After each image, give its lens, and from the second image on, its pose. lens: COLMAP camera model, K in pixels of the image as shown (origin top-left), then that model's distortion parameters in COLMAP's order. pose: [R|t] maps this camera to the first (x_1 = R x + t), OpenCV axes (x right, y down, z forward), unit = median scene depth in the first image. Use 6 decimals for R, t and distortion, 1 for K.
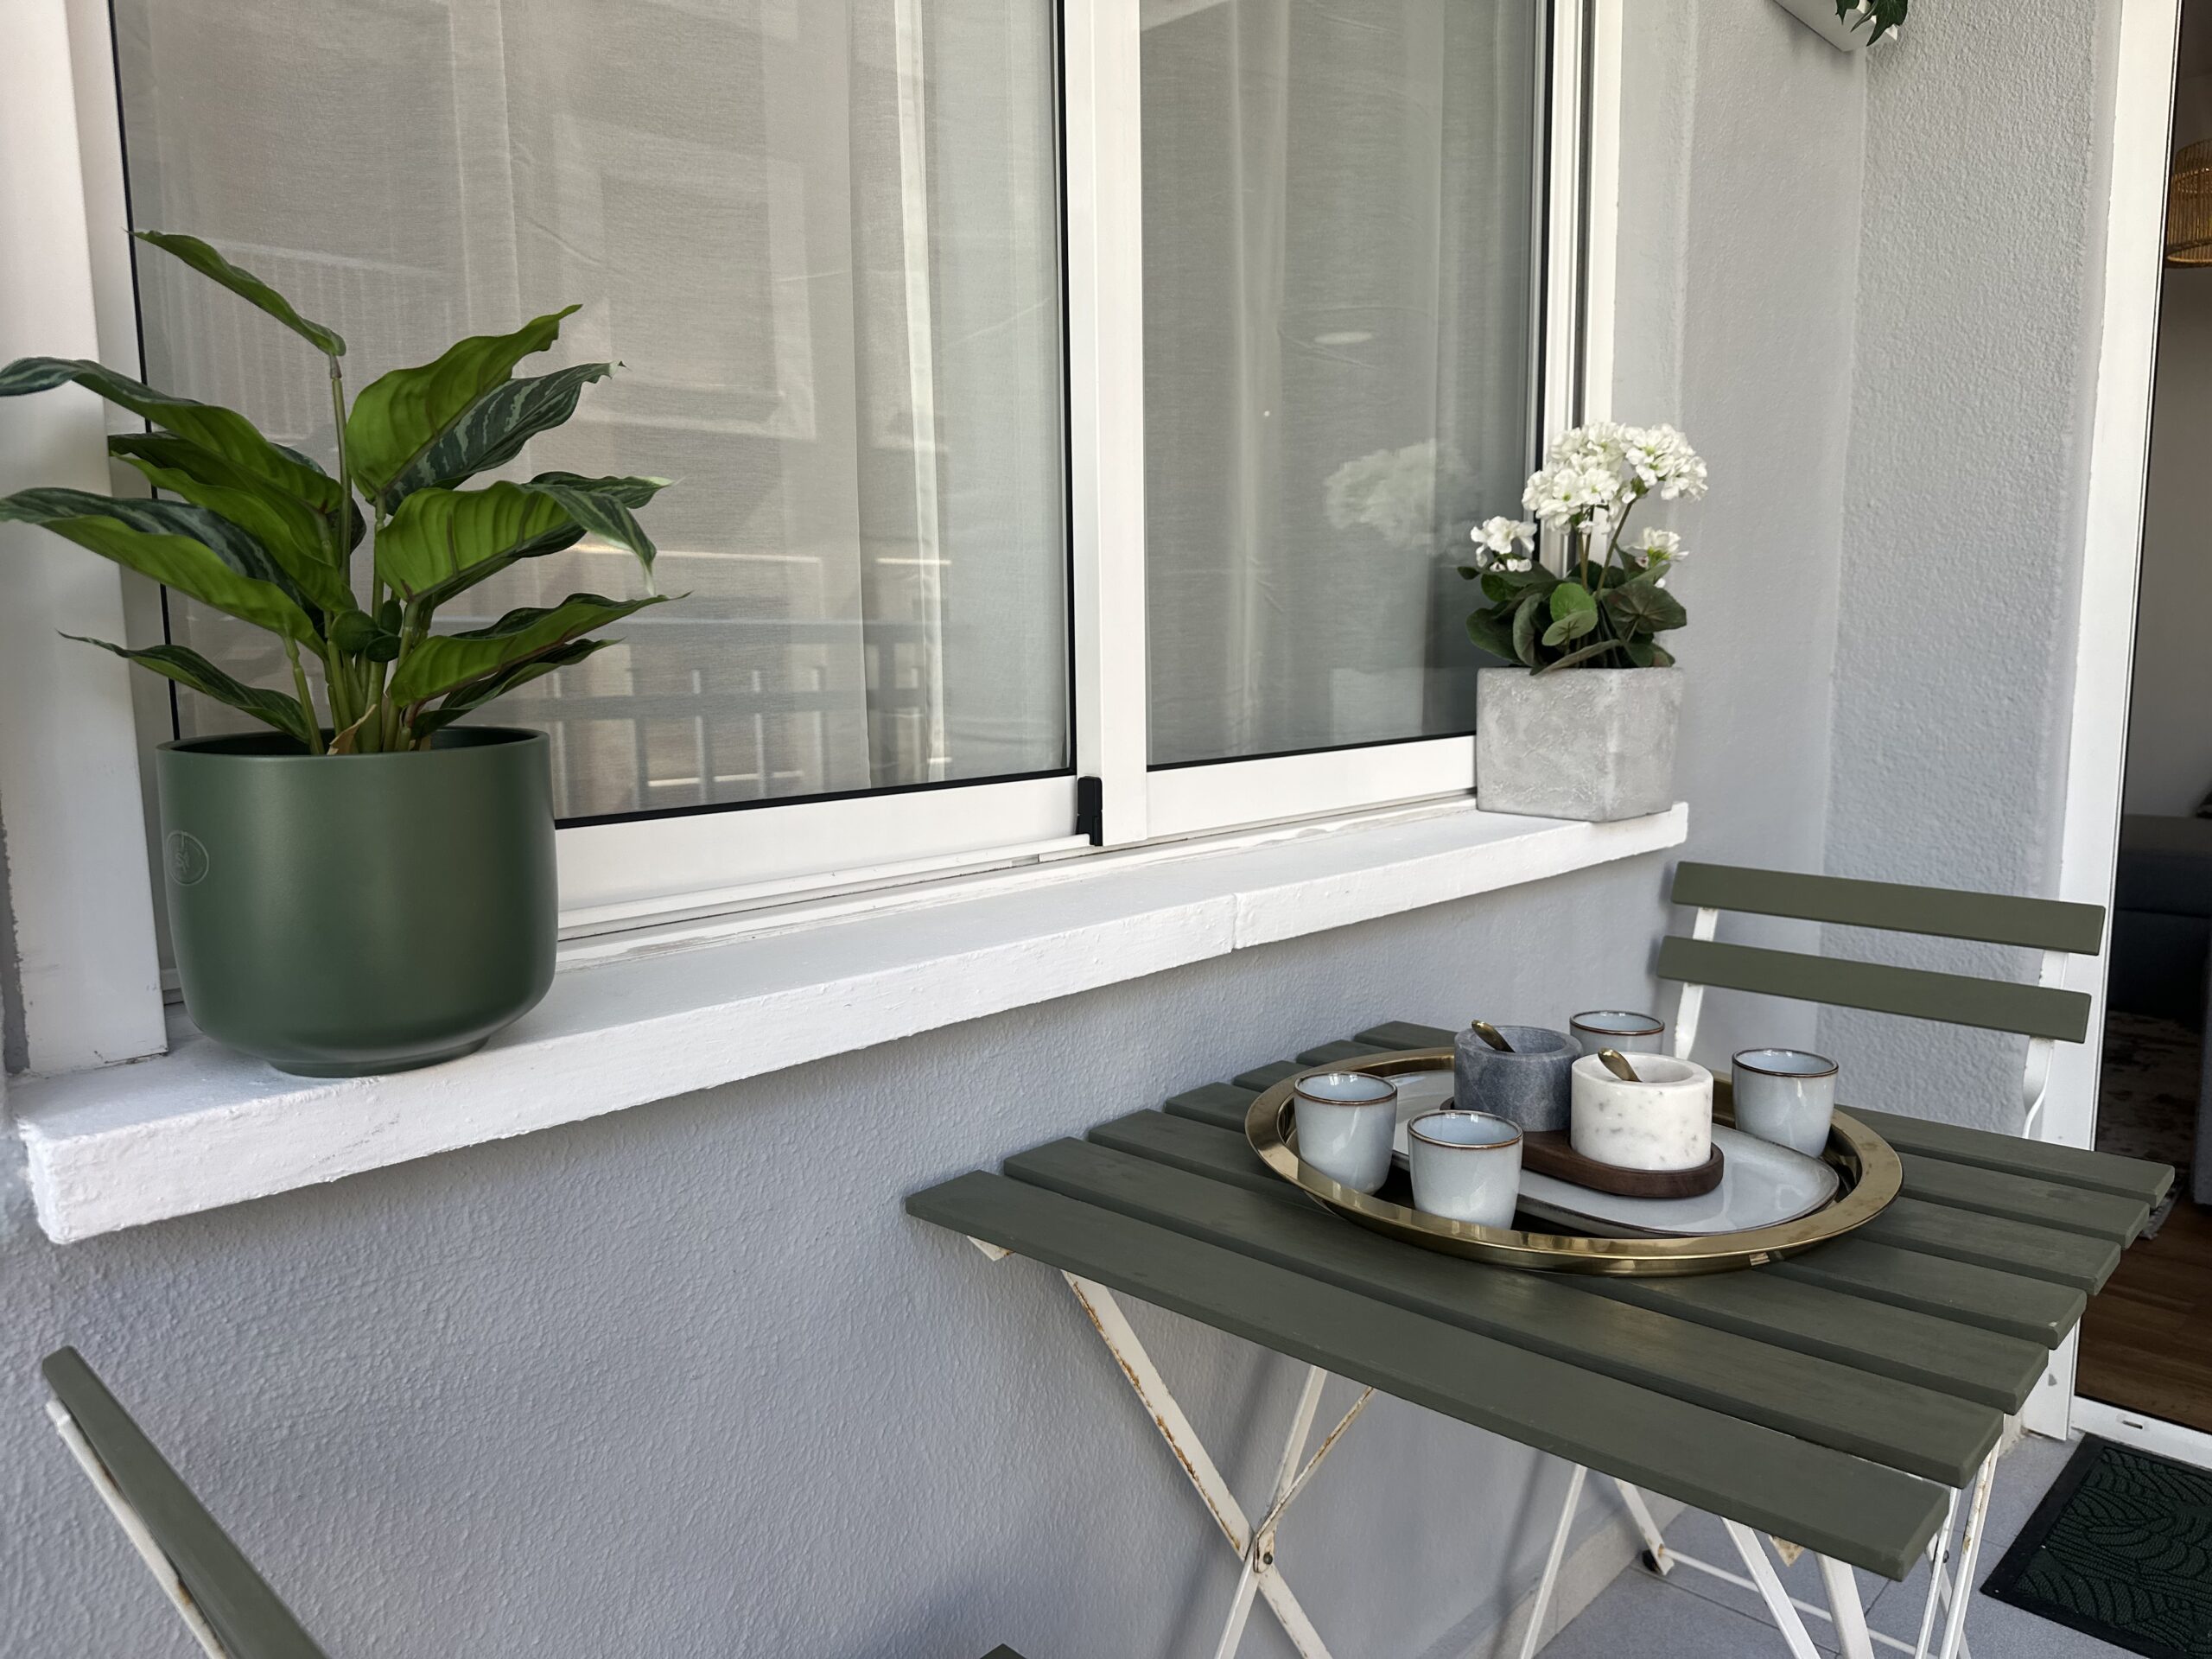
lens RADIAL K [[1552.3, 0, 1106.0], [0, 1552.3, 829.5], [0, 0, 1]] dist [0.095104, -0.158725]
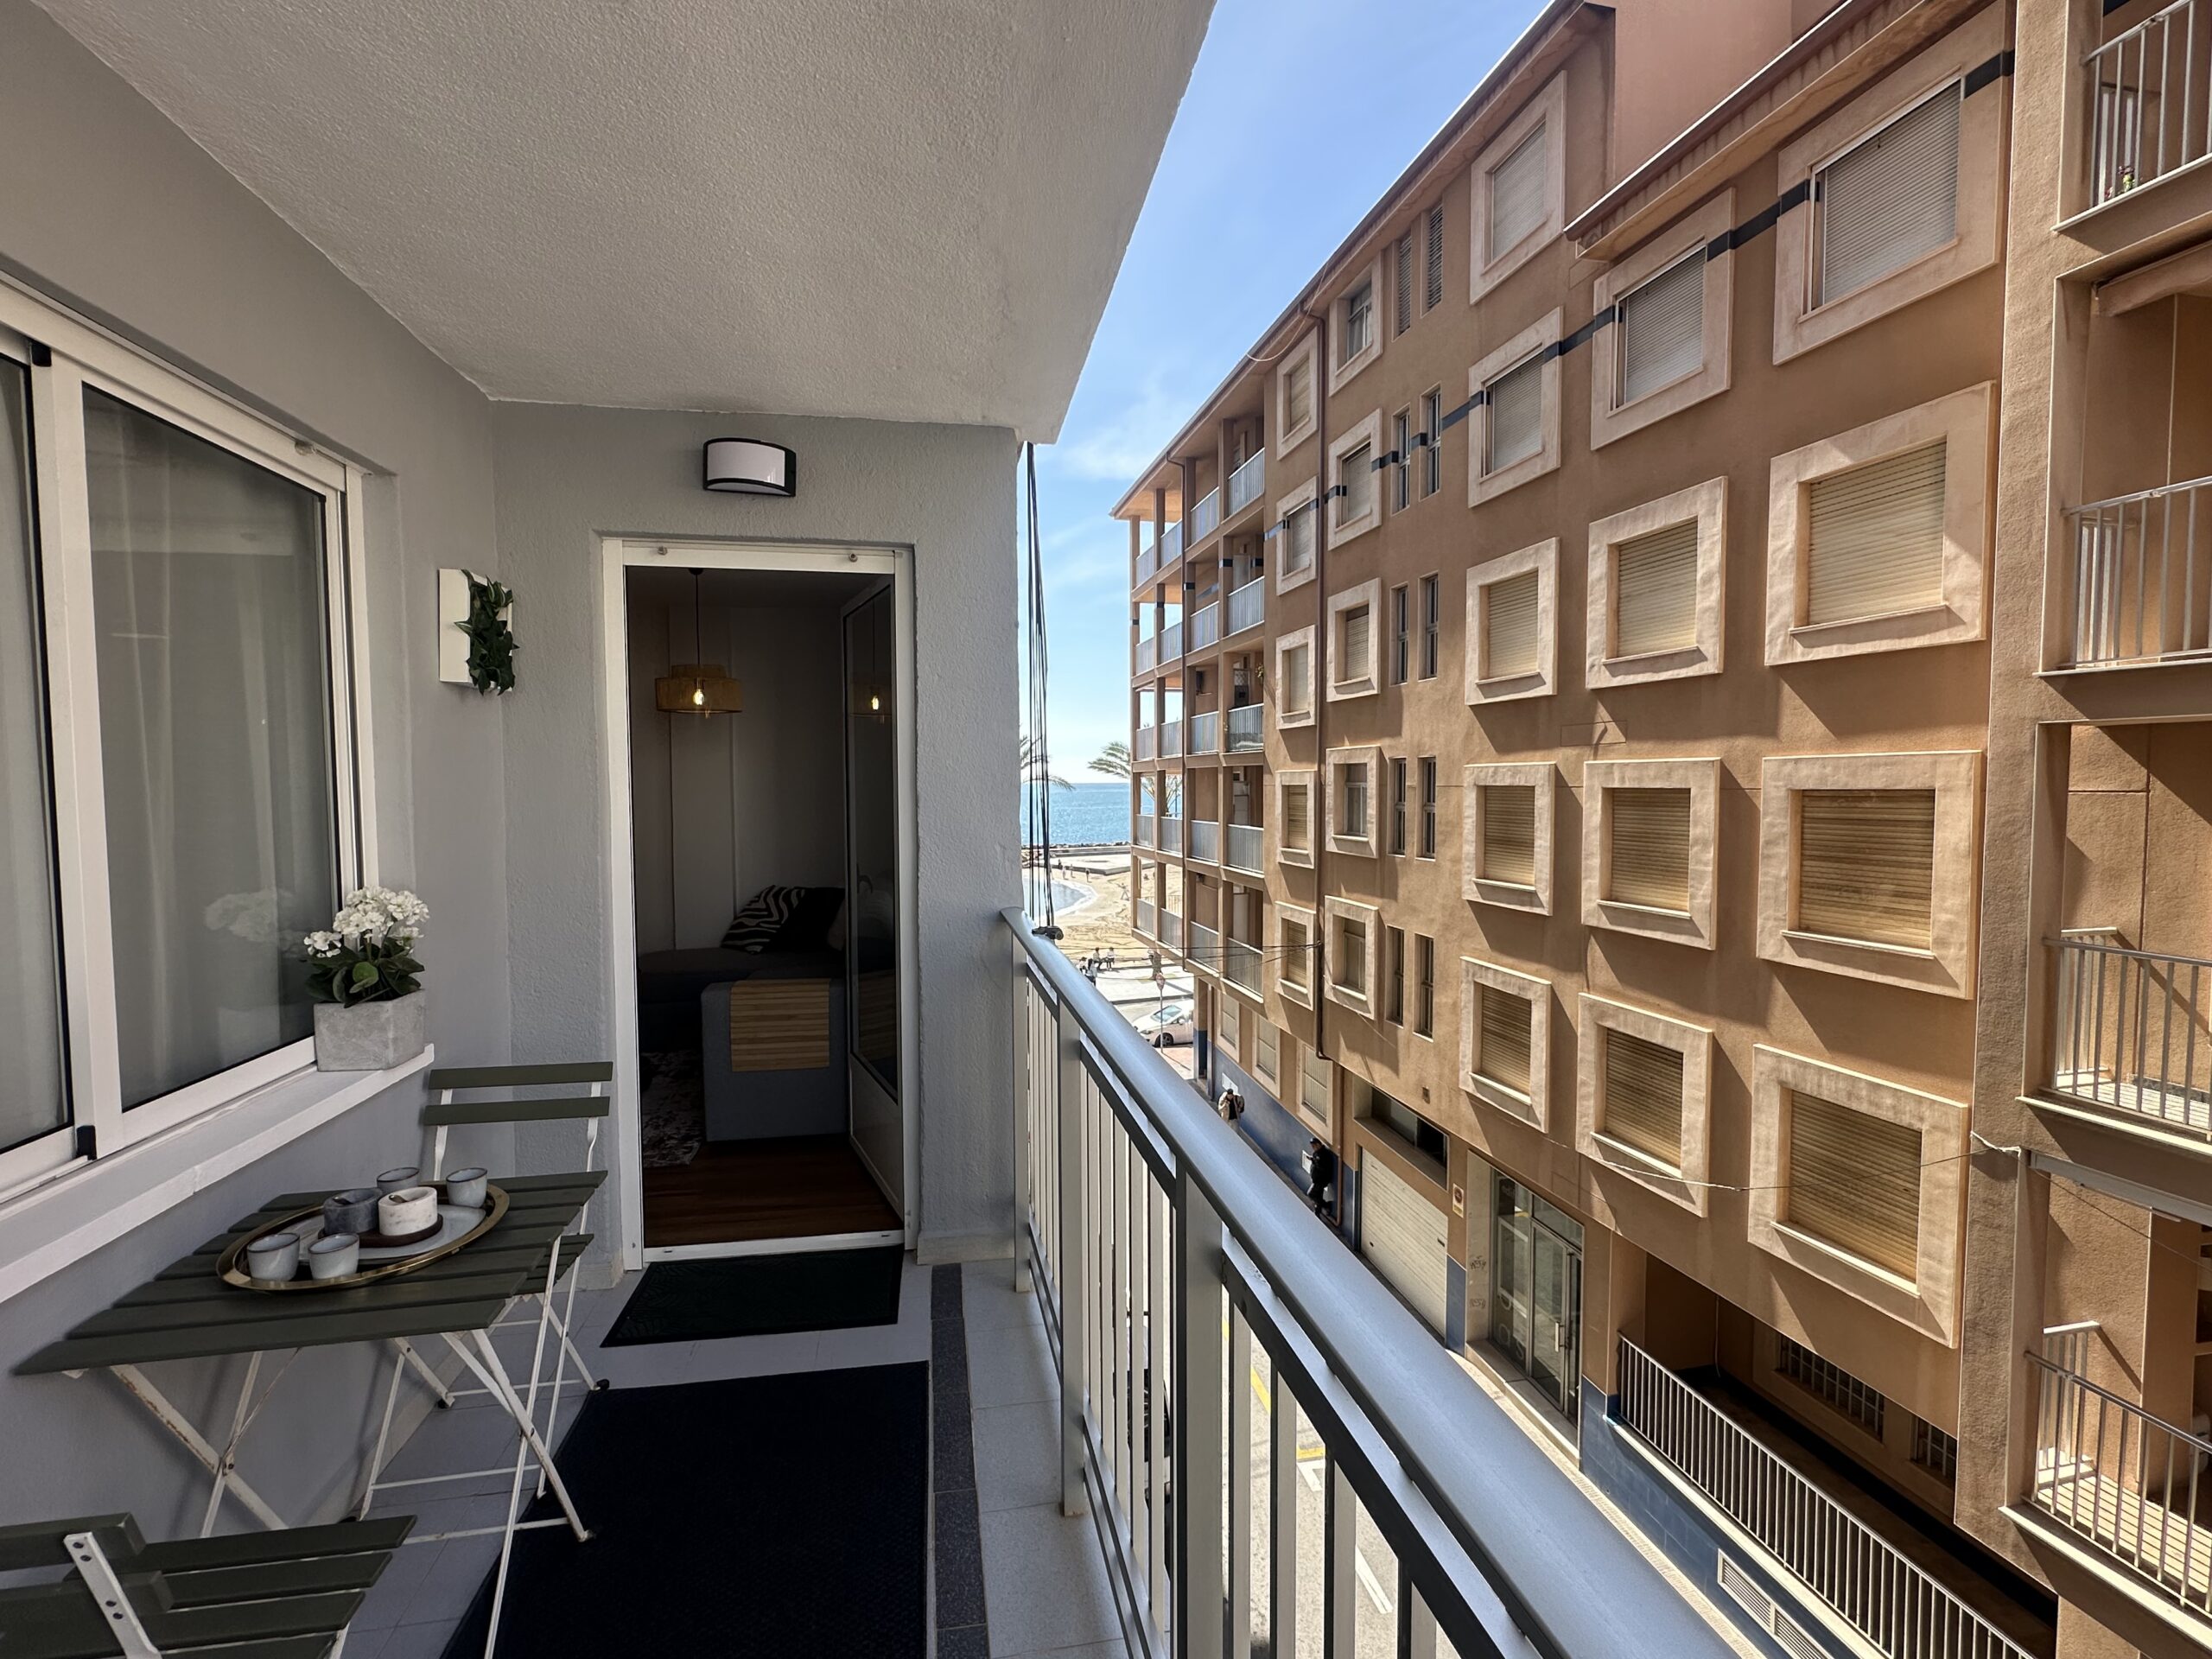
lens RADIAL K [[999.5, 0, 1106.0], [0, 999.5, 829.5], [0, 0, 1]] dist [0.000696, 0.000350]
pose [[0.600780, -0.034499, 0.798670, -0.232208], [0.100526, 0.994398, -0.032665, -0.235012], [-0.793069, 0.099911, 0.600883, -0.837853]]
